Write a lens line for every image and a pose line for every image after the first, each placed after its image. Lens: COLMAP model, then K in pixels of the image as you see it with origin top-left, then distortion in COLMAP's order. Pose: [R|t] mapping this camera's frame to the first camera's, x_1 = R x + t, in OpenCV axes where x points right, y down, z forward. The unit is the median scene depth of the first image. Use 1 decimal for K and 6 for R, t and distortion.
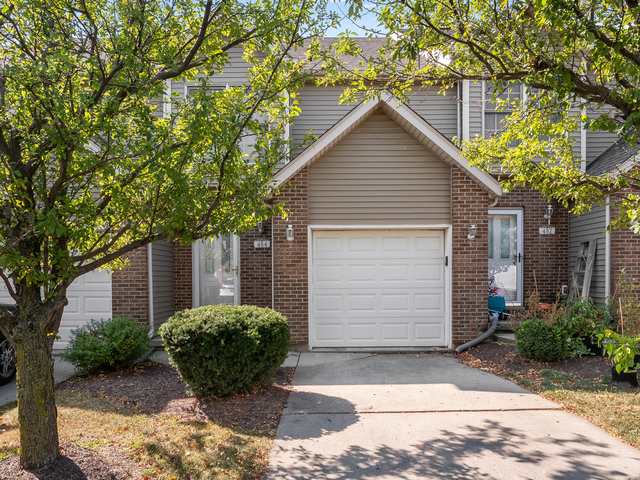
lens RADIAL K [[417.3, 0, 319.8], [0, 417.3, 241.1], [0, 0, 1]] dist [0.010389, 0.002317]
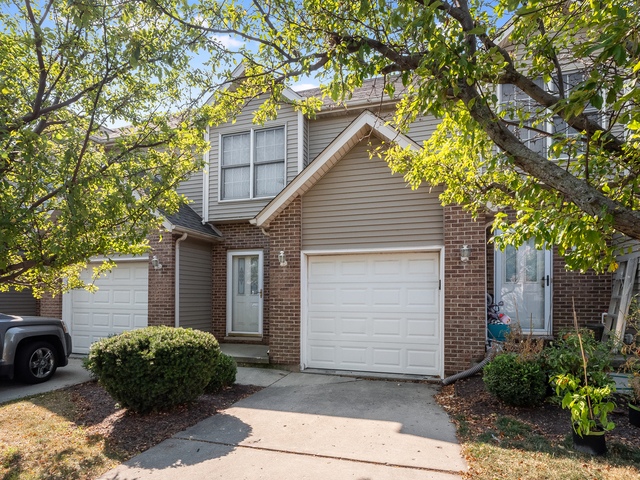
lens RADIAL K [[362.6, 0, 319.5], [0, 362.6, 260.0], [0, 0, 1]] dist [0.007171, 0.002557]
pose [[0.955993, -0.021017, -0.292634, 0.289969], [0.015619, 0.999662, -0.020772, 0.004761], [0.292972, 0.015287, 0.955999, 0.143018]]
